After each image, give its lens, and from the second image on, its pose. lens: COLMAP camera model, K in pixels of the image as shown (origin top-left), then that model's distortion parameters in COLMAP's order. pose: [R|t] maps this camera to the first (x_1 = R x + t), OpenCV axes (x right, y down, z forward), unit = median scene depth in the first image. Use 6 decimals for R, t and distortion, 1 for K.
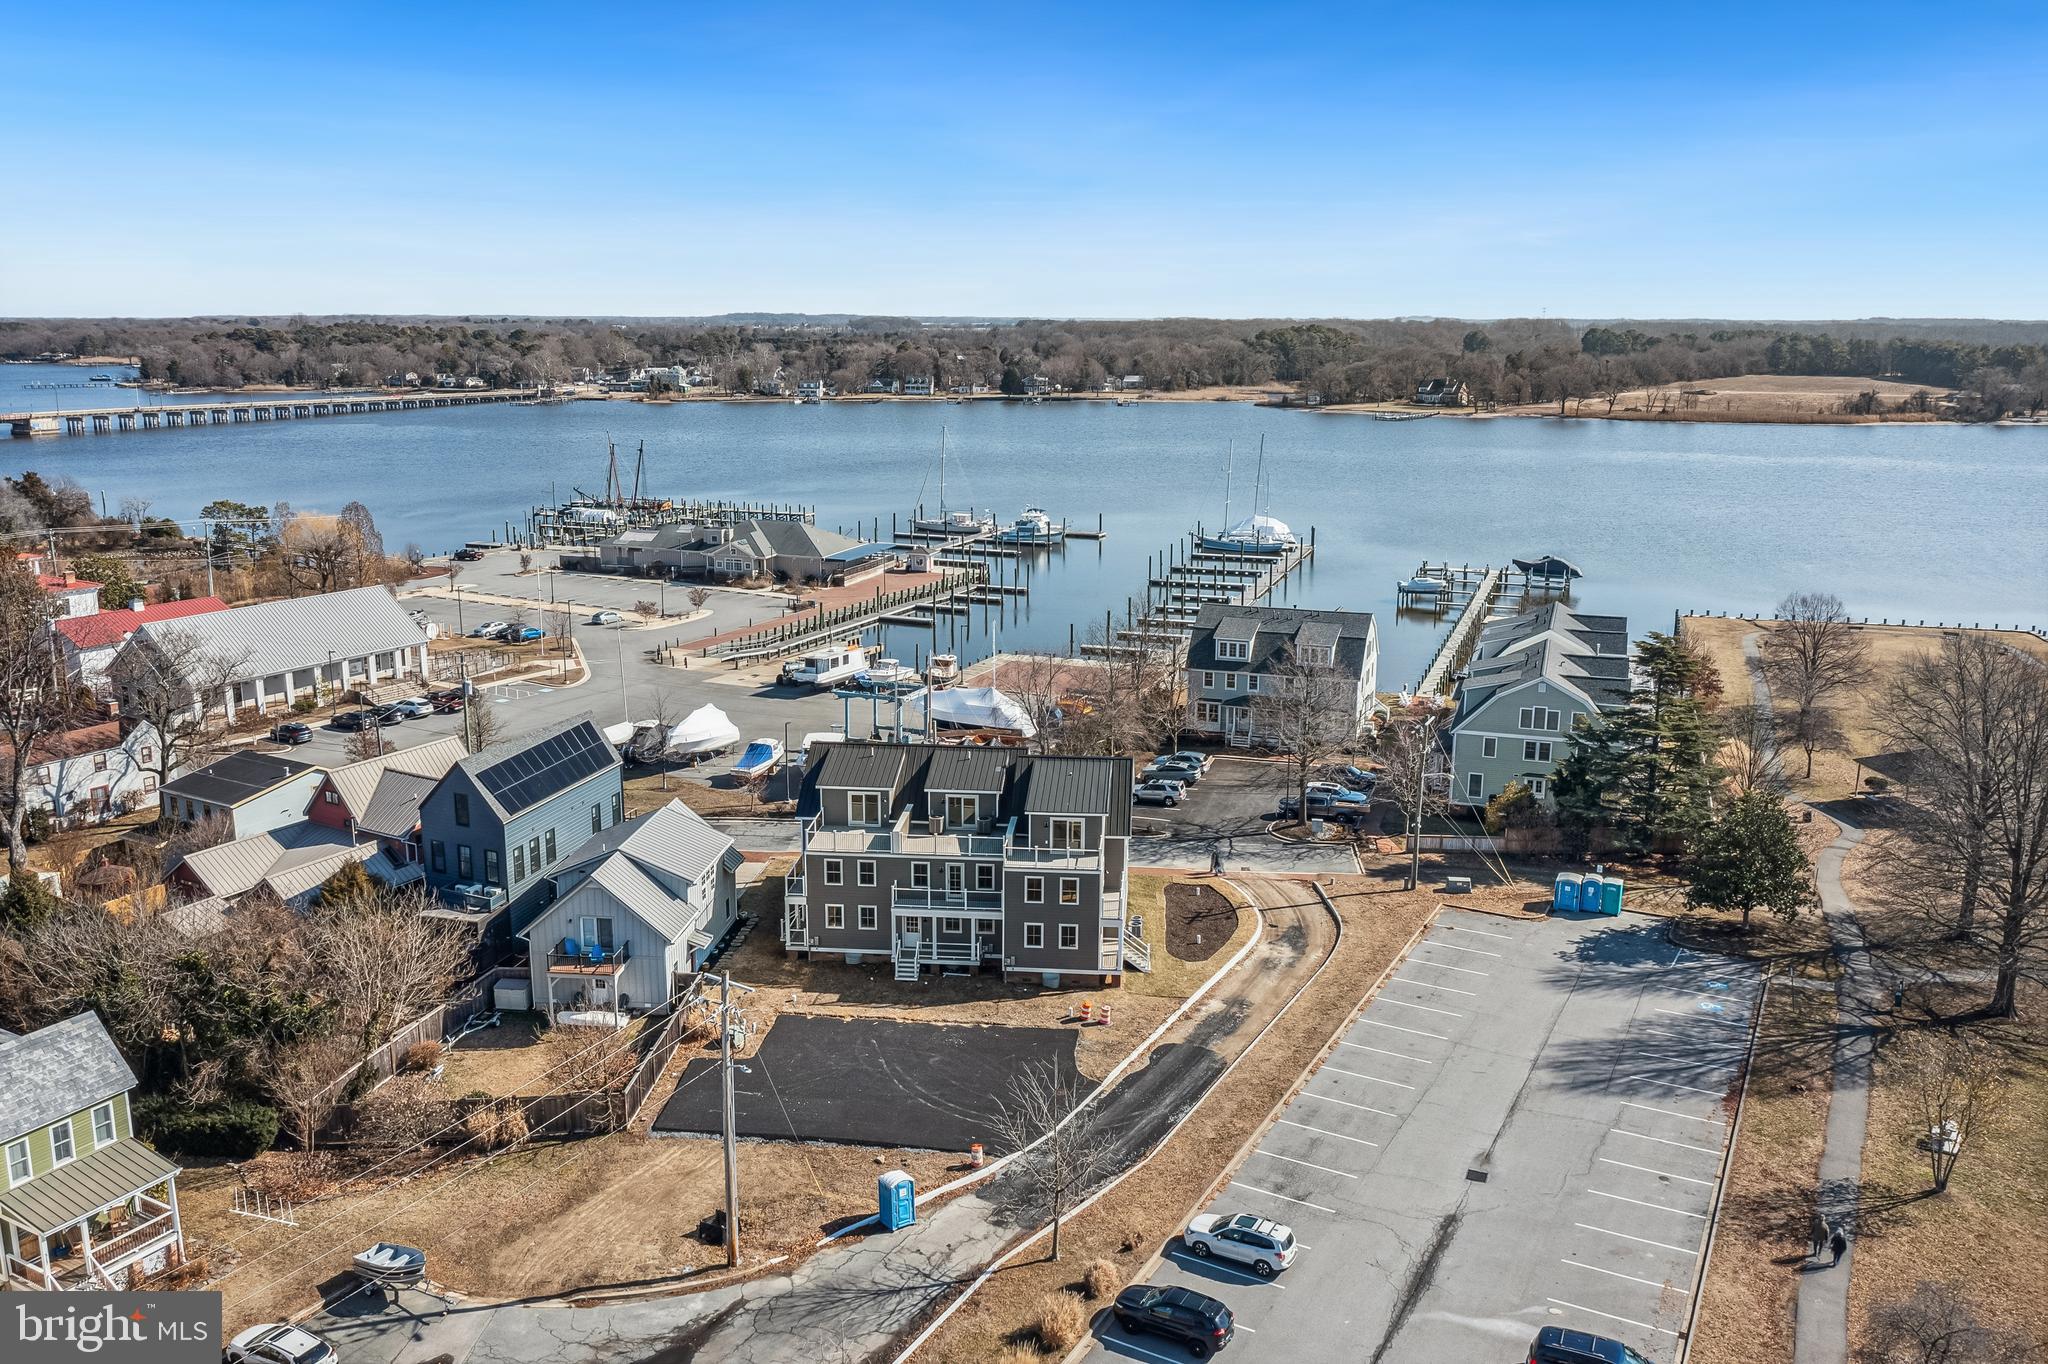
lens RADIAL K [[1620.6, 0, 1006.8], [0, 1620.6, 680.1], [0, 0, 1]] dist [-0.015316, -0.001297]
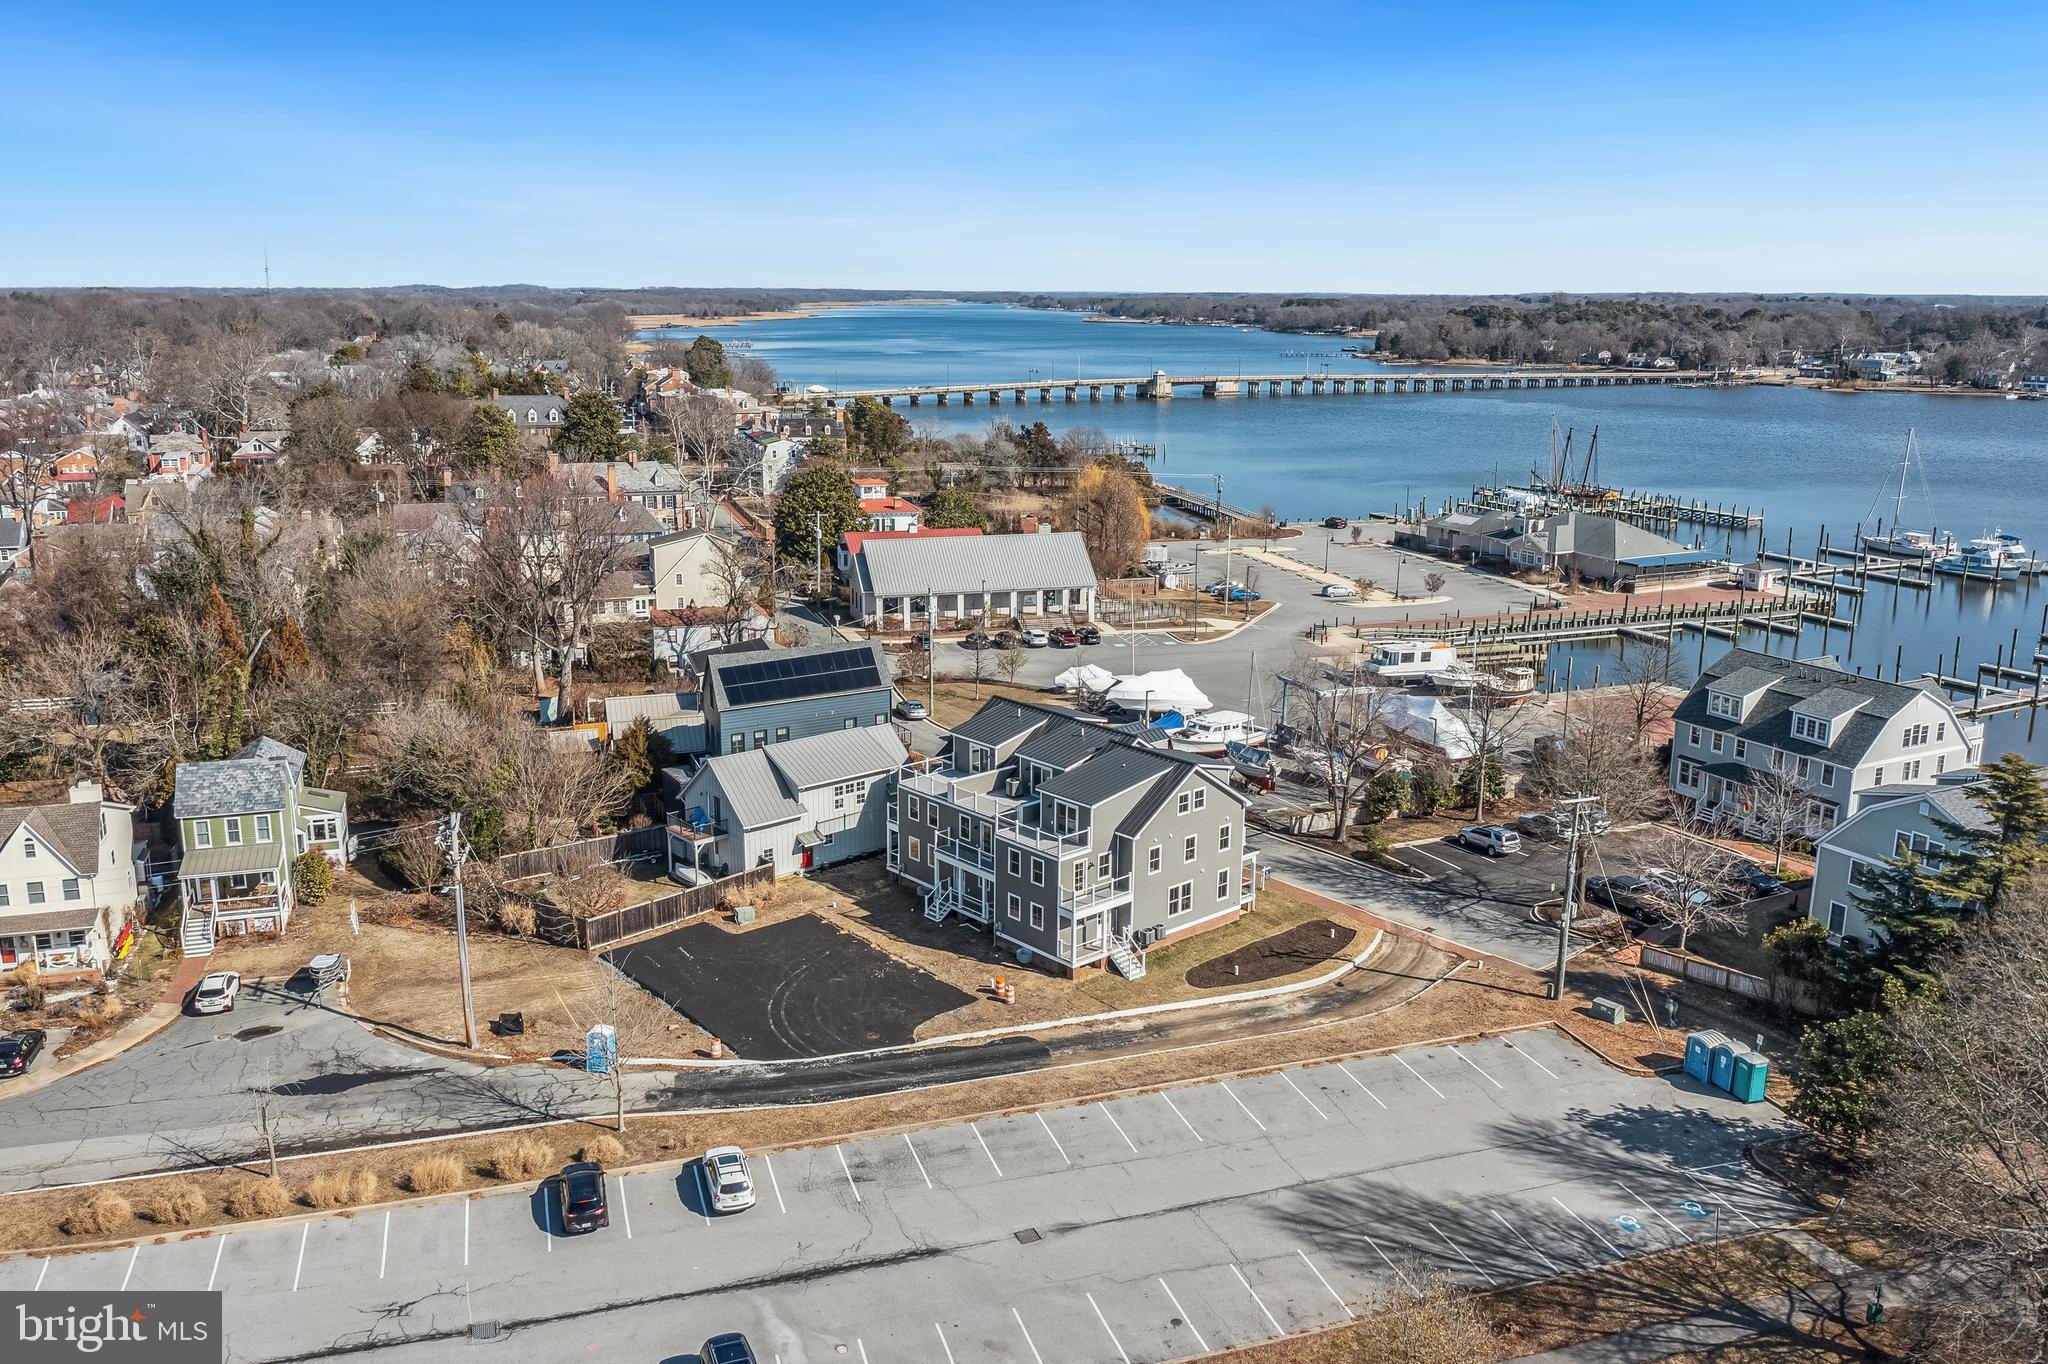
lens RADIAL K [[1626.3, 0, 1016.9], [0, 1626.3, 636.4], [0, 0, 1]] dist [-0.014212, -0.002807]
pose [[0.724682, 0.140383, -0.674632, 0.538131], [-0.149421, 0.987748, 0.045033, -0.045754], [0.672688, 0.068170, 0.736779, 0.178566]]
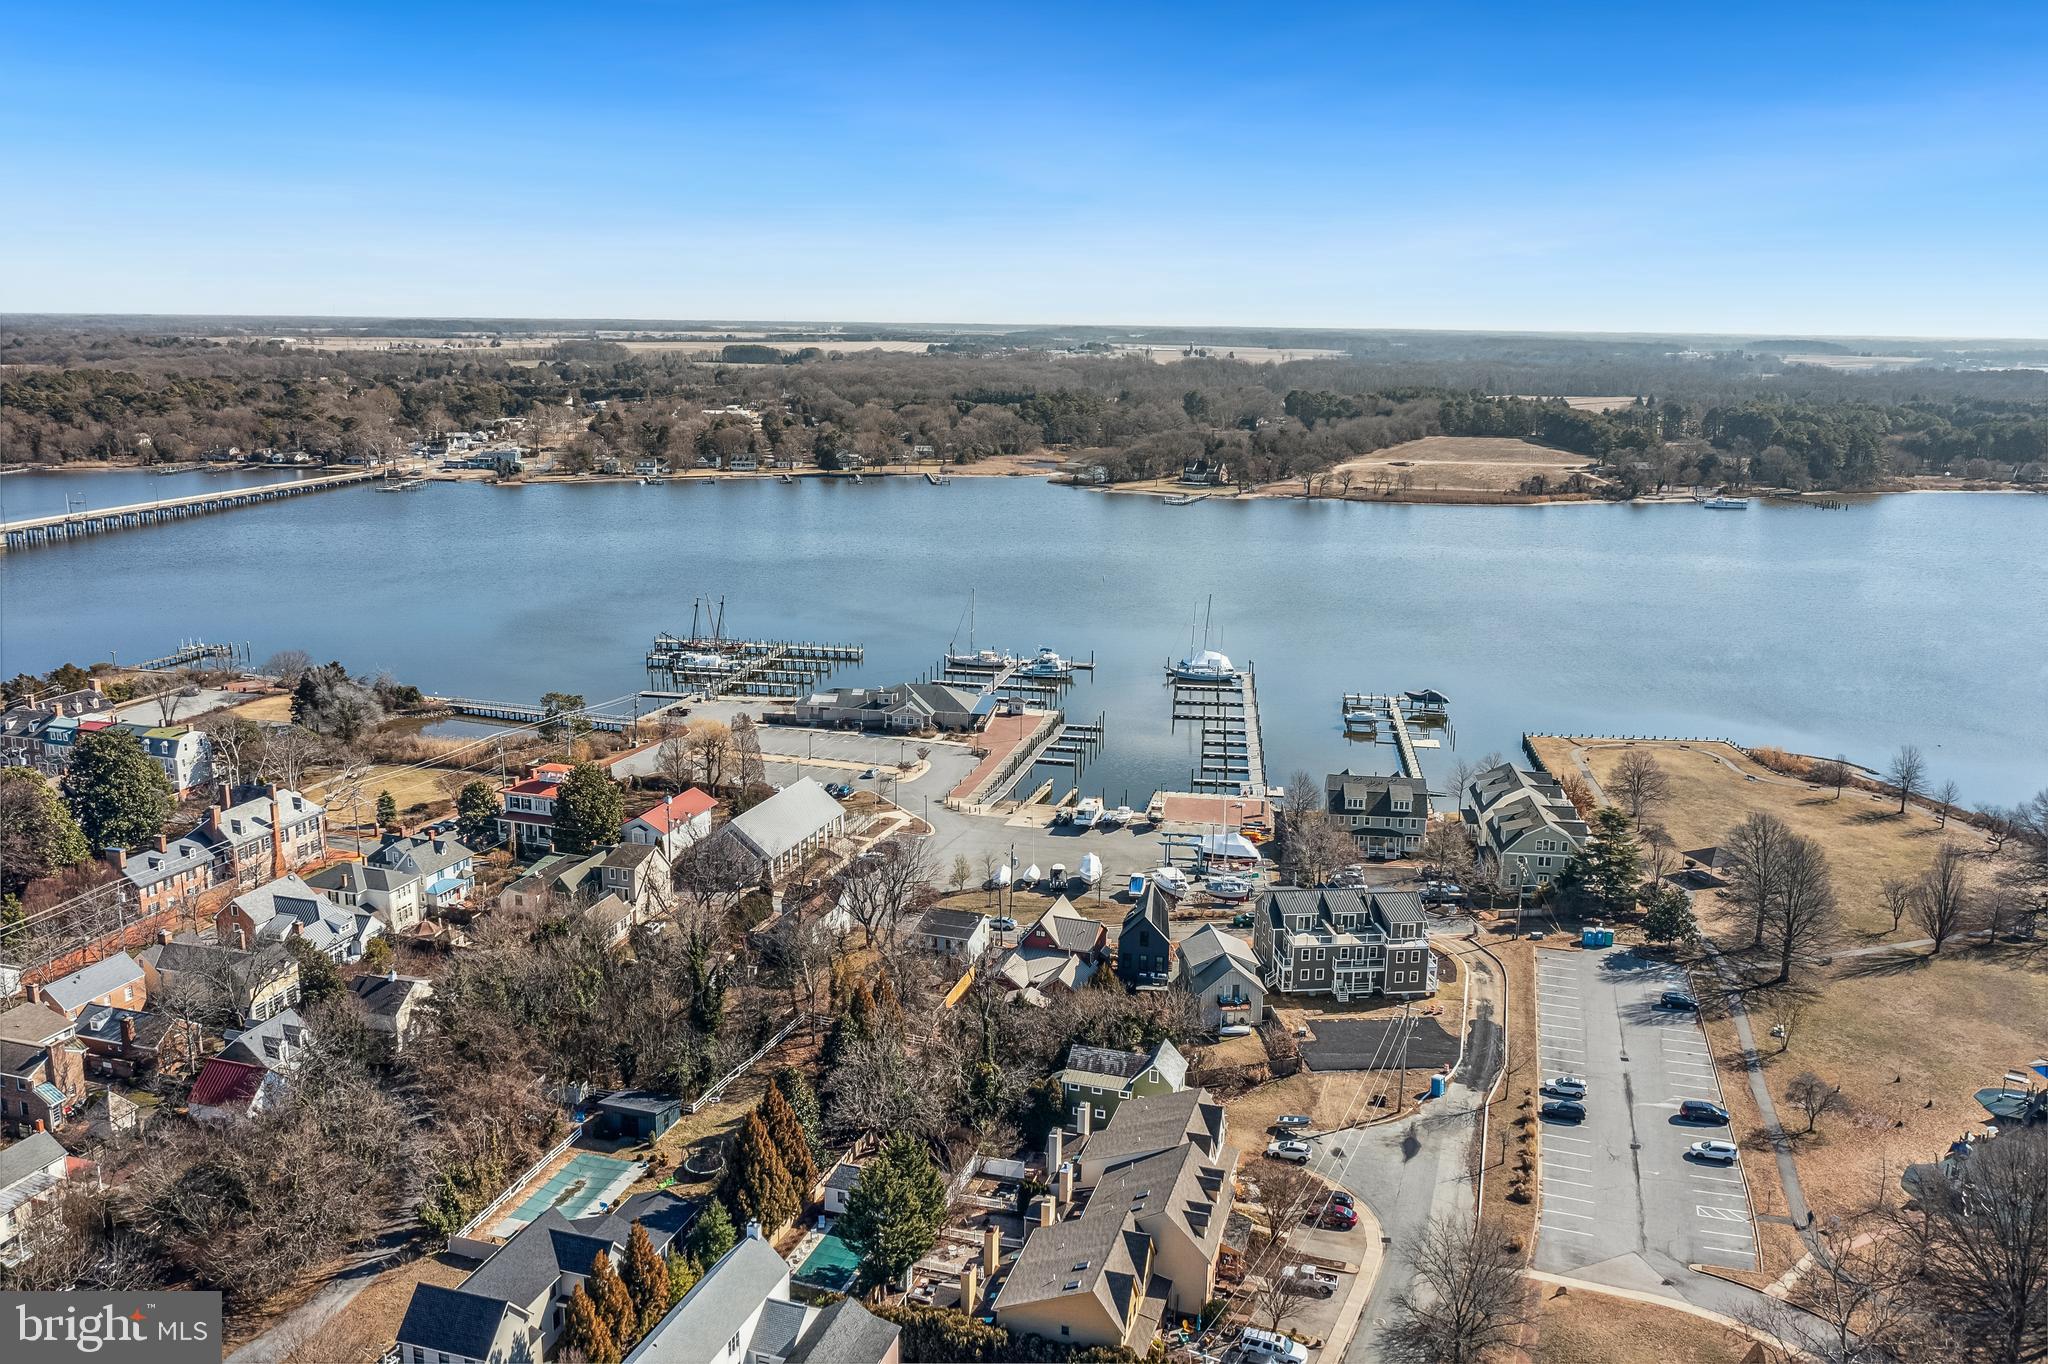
lens RADIAL K [[1620.6, 0, 1006.8], [0, 1620.6, 680.1], [0, 0, 1]] dist [-0.015316, -0.001297]
pose [[0.978569, -0.036149, 0.202719, -0.745077], [0.035815, 0.999344, 0.005320, -0.222420], [-0.202779, 0.002054, 0.979222, -0.848029]]
